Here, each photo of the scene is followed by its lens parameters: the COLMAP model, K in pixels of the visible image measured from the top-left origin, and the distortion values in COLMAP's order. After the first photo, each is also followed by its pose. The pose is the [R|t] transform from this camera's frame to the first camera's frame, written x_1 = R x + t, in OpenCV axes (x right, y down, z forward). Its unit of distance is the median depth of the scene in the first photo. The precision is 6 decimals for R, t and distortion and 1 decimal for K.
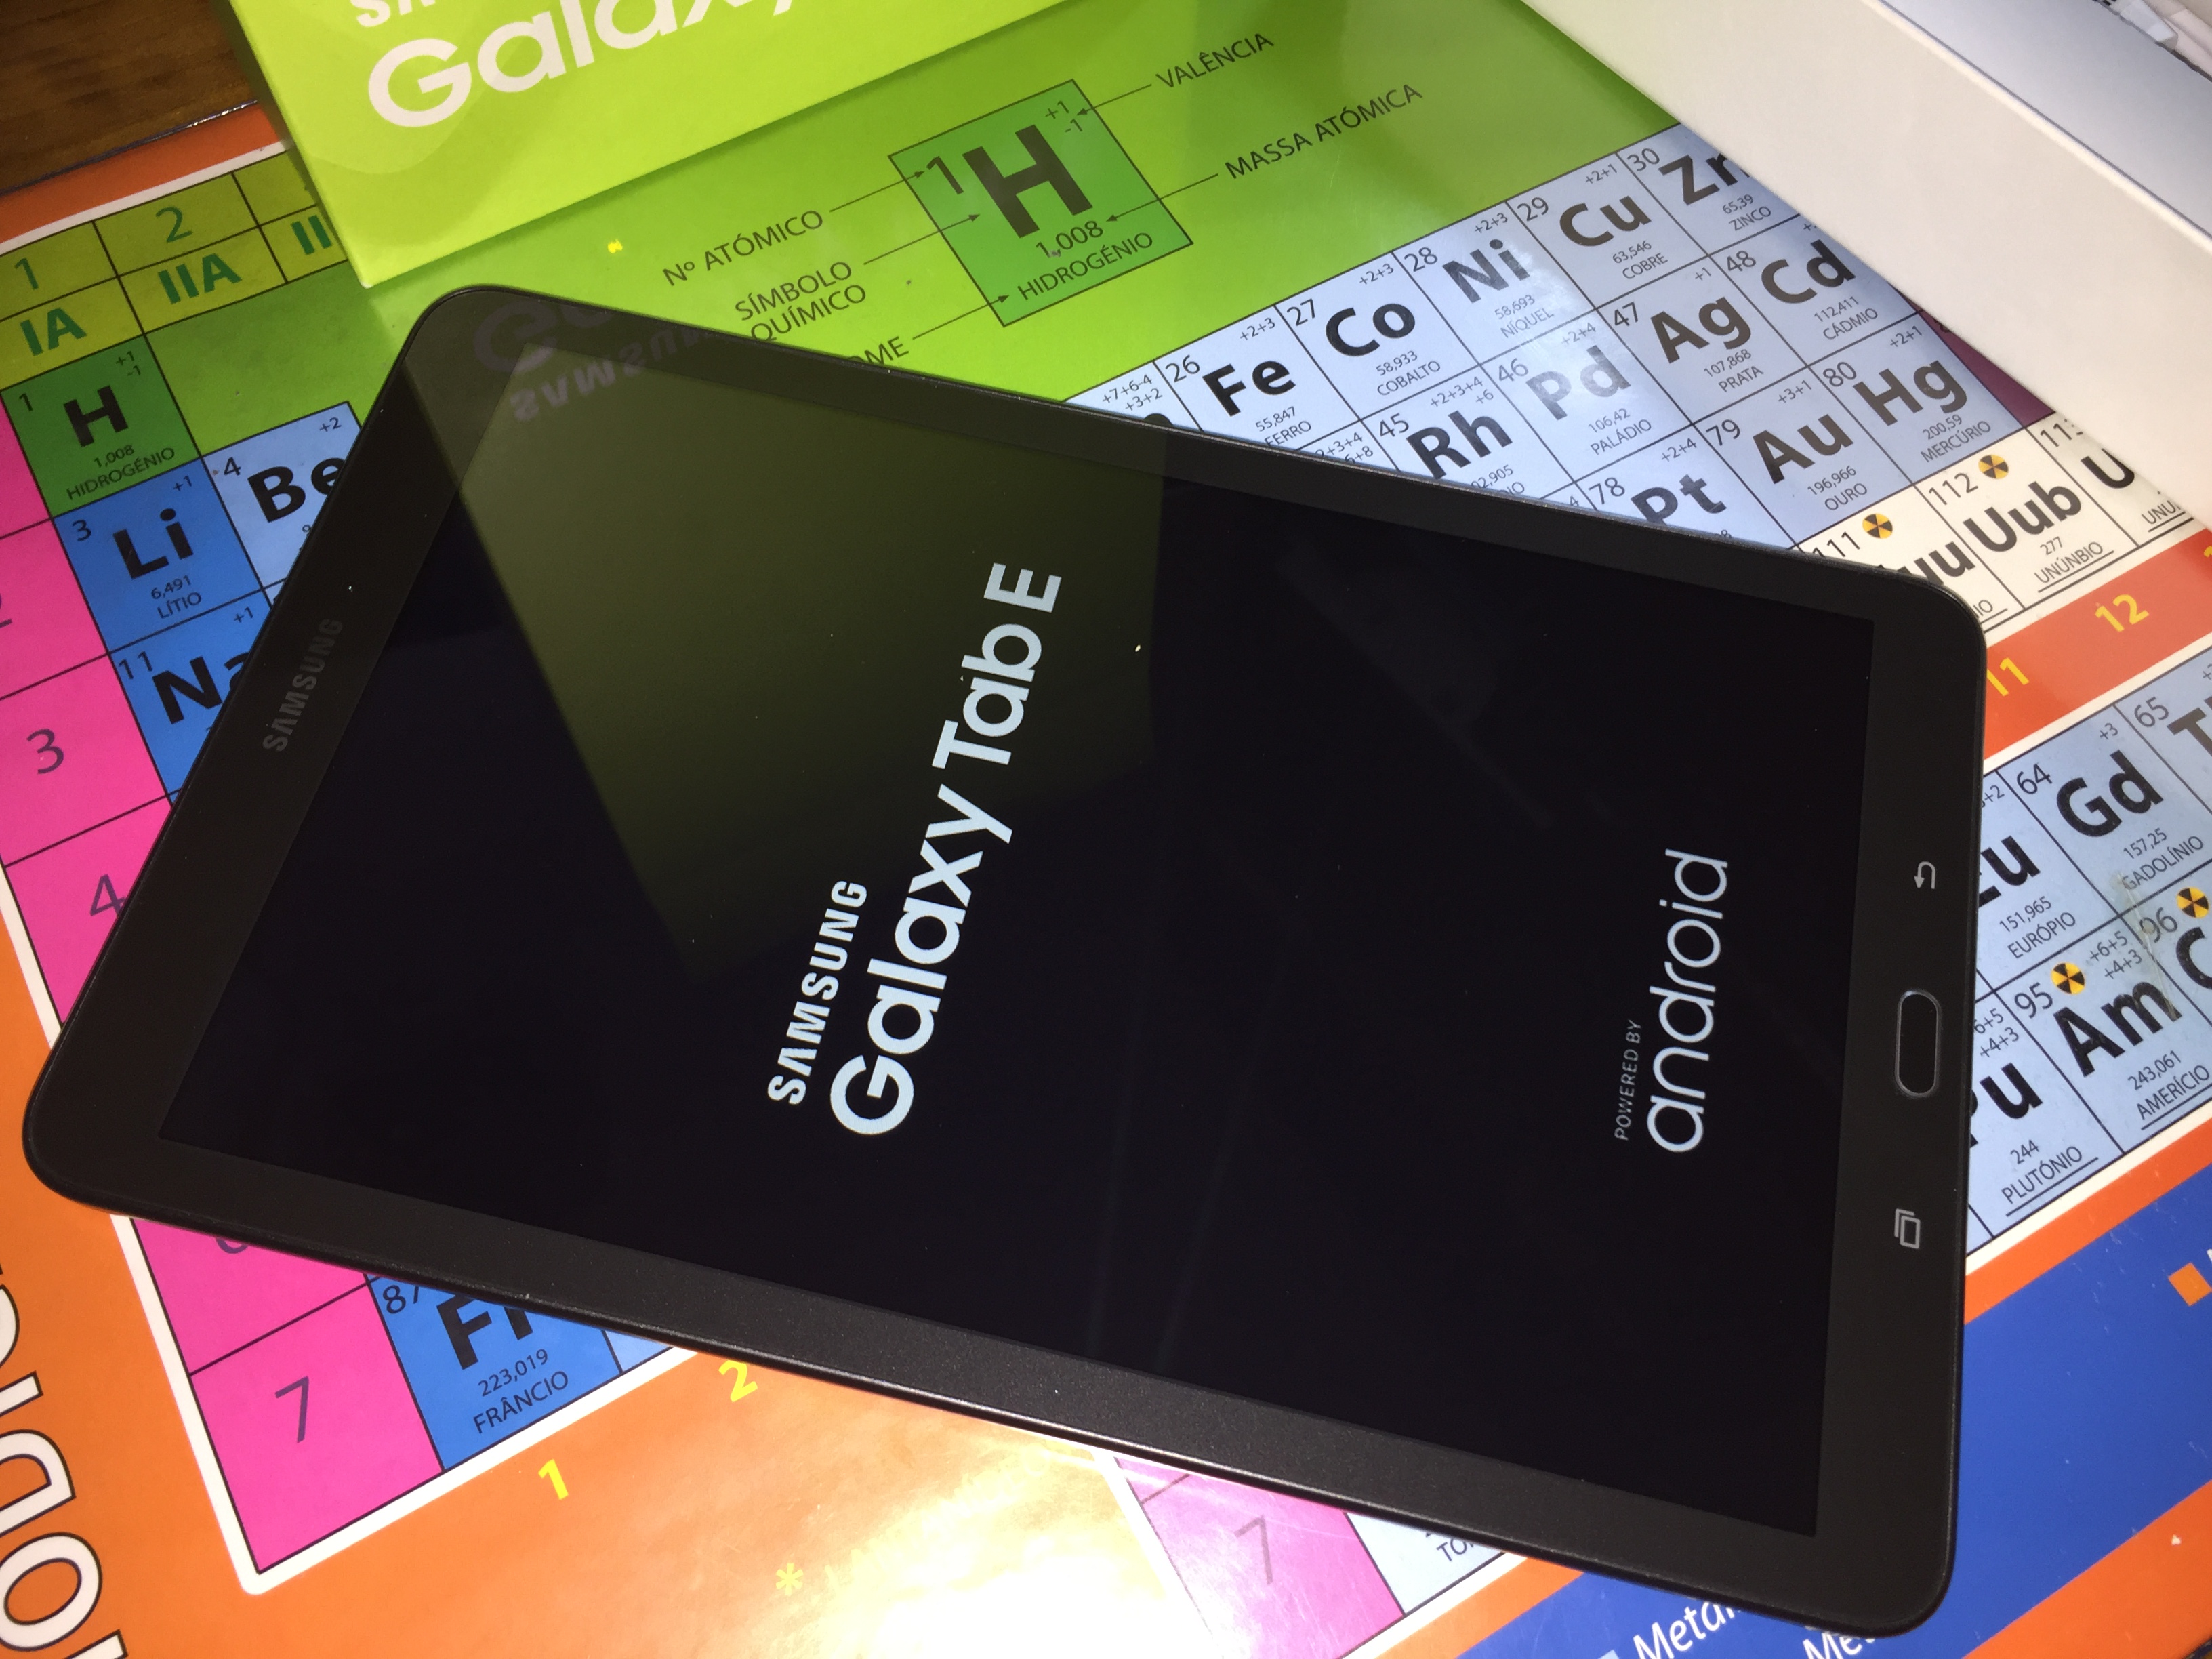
lens RADIAL K [[1952.6, 0, 1098.4], [0, 1952.6, 831.8], [0, 0, 1]] dist [0.070353, -0.138694]
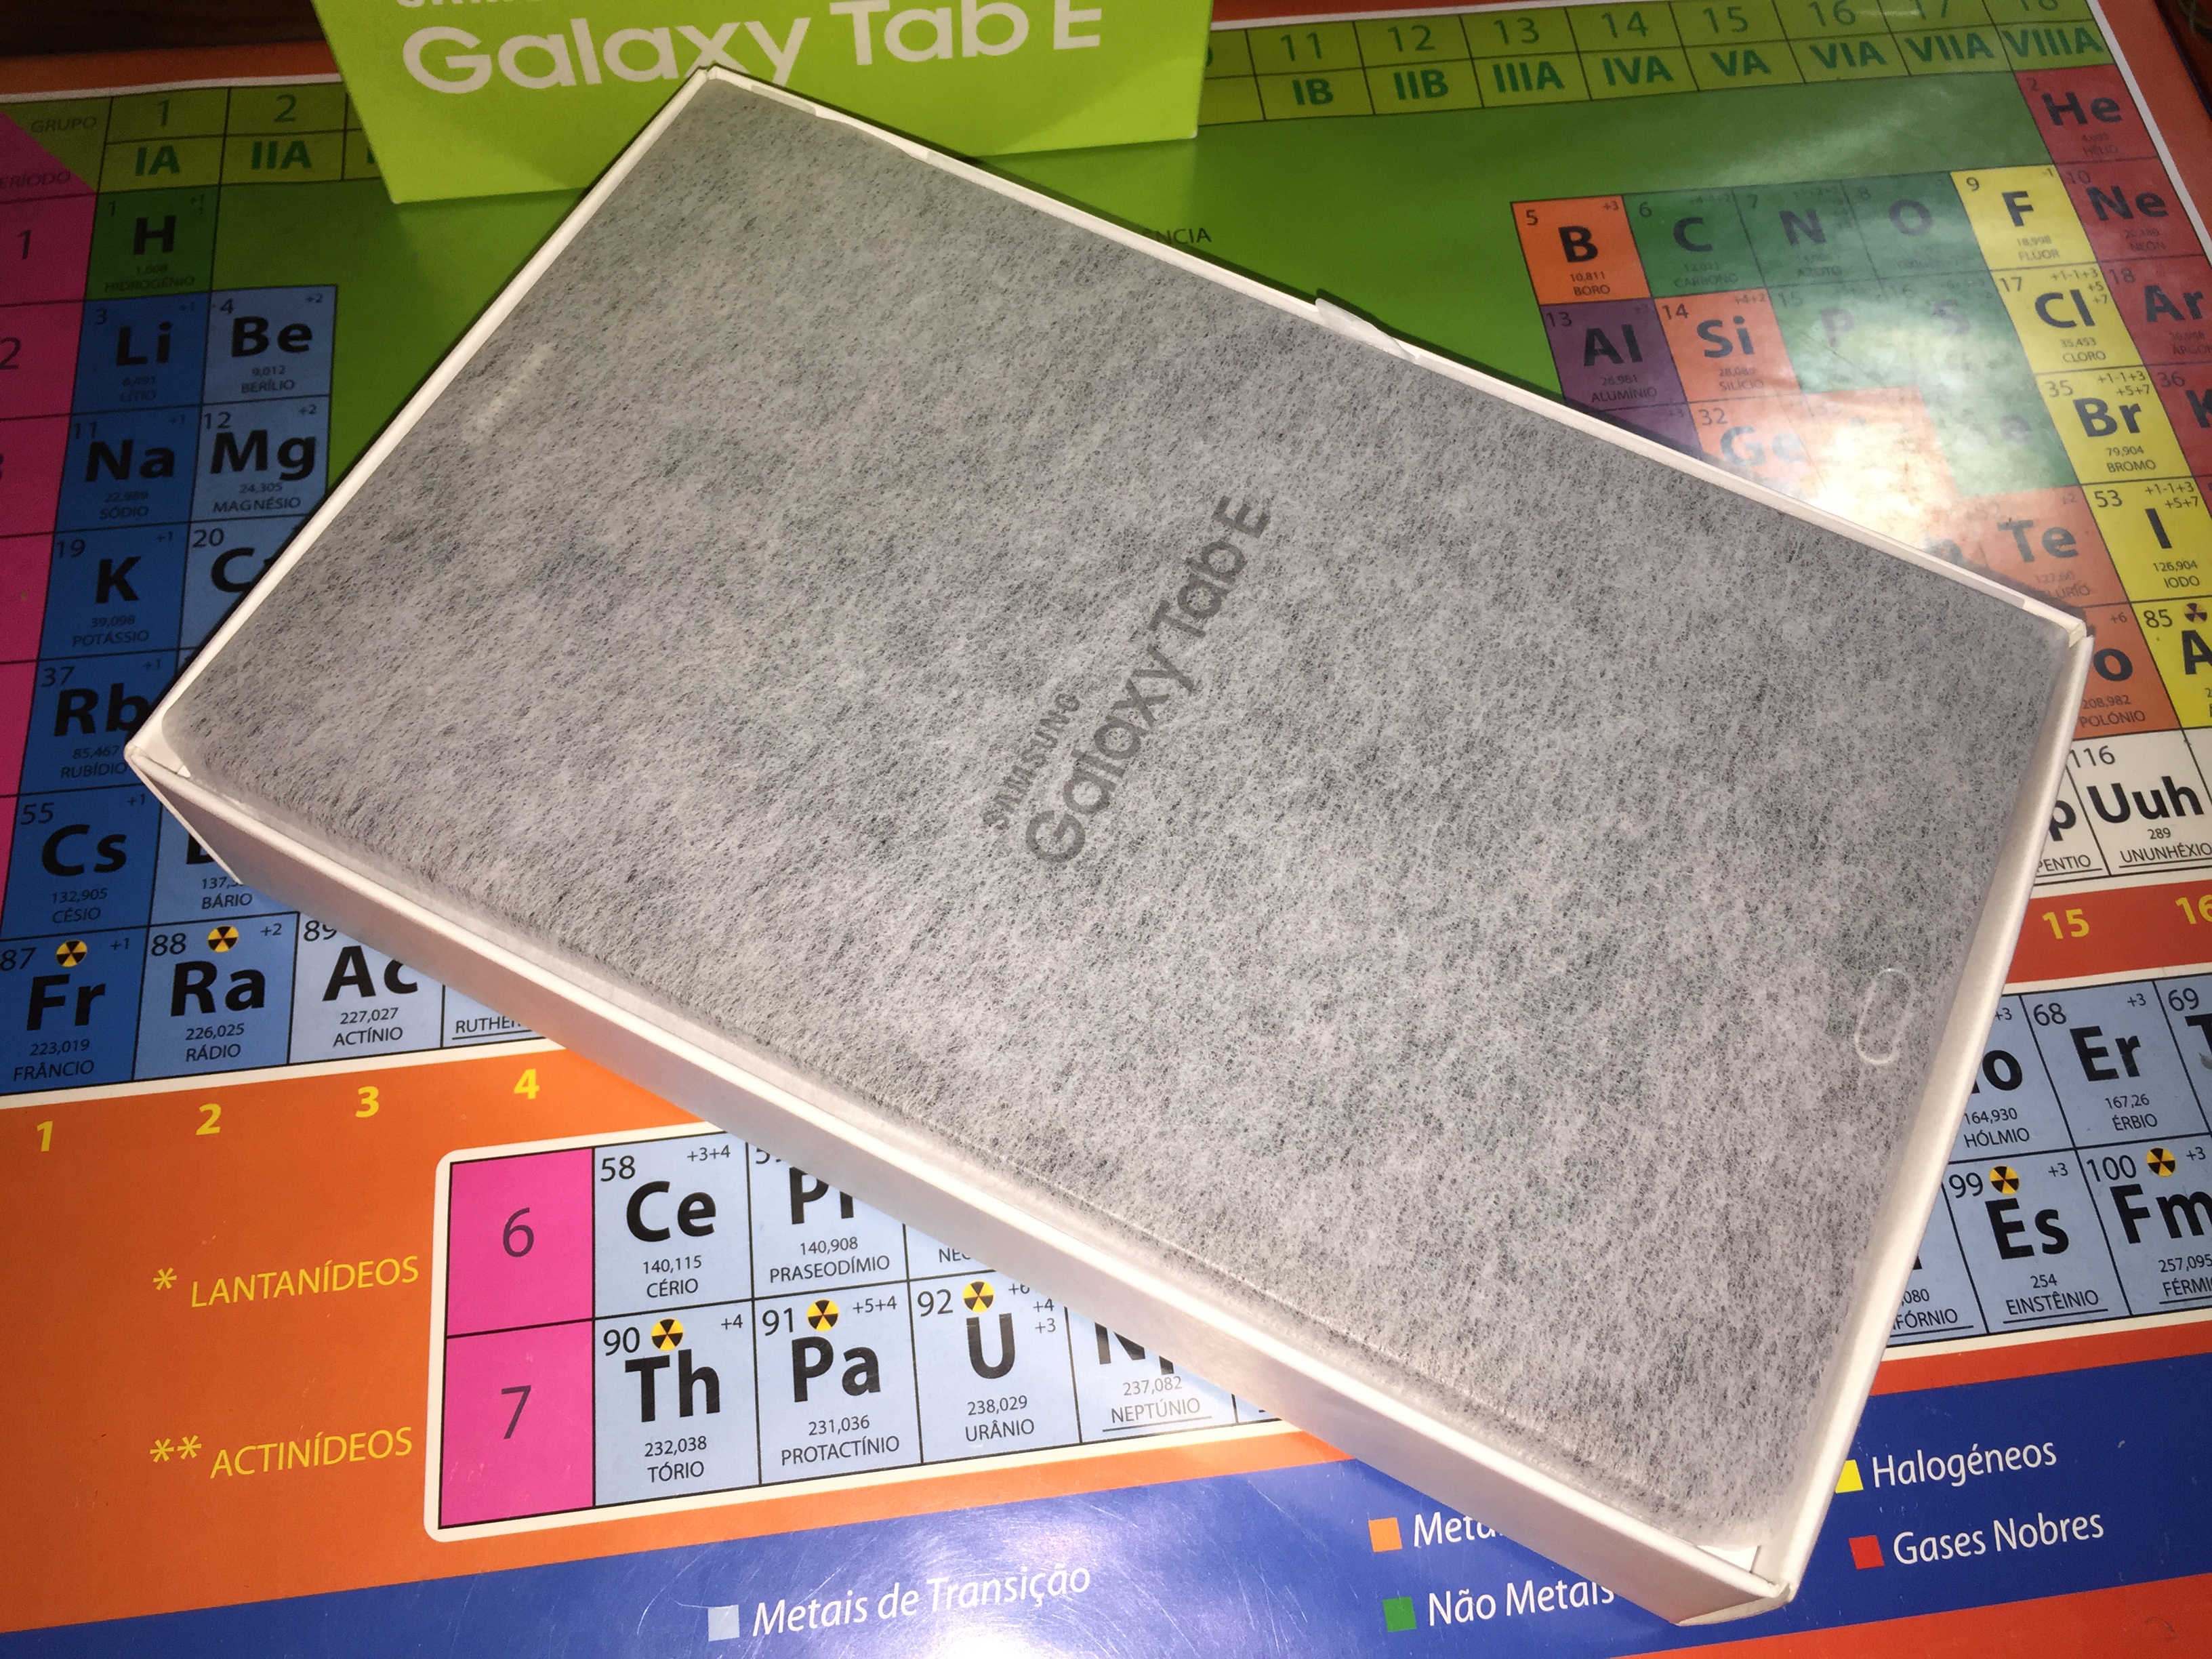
lens RADIAL K [[1952.6, 0, 1100.9], [0, 1952.6, 822.0], [0, 0, 1]] dist [0.070353, -0.138694]
pose [[0.923651, 0.347410, -0.161789, 0.370226], [-0.352504, 0.935806, -0.002981, -0.070506], [0.150367, 0.059785, 0.986821, -0.114503]]
